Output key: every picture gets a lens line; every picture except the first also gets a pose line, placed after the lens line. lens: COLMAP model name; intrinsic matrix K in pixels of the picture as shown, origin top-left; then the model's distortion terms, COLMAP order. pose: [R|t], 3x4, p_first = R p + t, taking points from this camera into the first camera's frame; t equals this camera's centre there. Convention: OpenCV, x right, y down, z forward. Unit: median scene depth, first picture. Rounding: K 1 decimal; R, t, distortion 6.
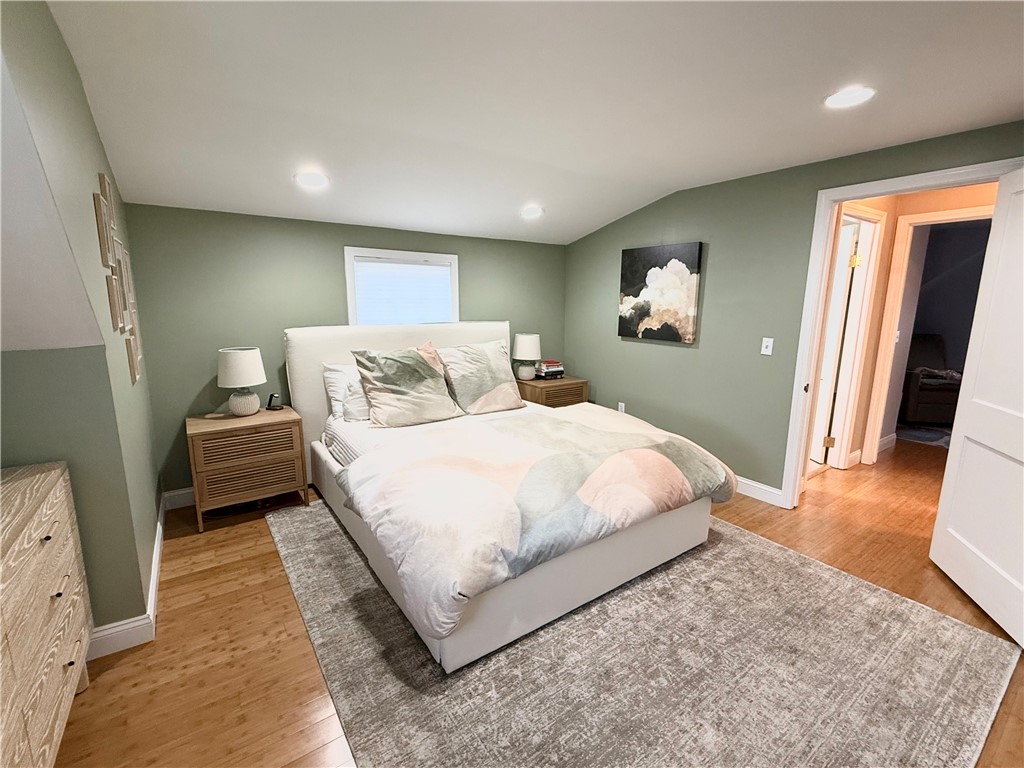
lens RADIAL K [[455.2, 0, 512.0], [0, 455.2, 382.6], [0, 0, 1]] dist [0.001621, 0.000579]
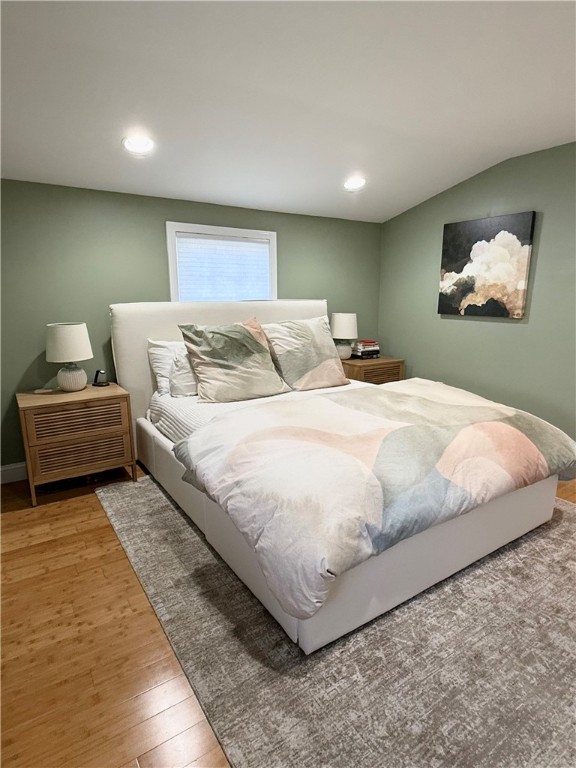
lens RADIAL K [[432.9, 0, 287.7], [0, 432.9, 385.4], [0, 0, 1]] dist [-0.003780, 0.003652]
pose [[0.999381, -0.001413, -0.035154, -0.110413], [0.002522, 0.999500, 0.031521, 0.042139], [0.035092, -0.031591, 0.998885, 0.093917]]
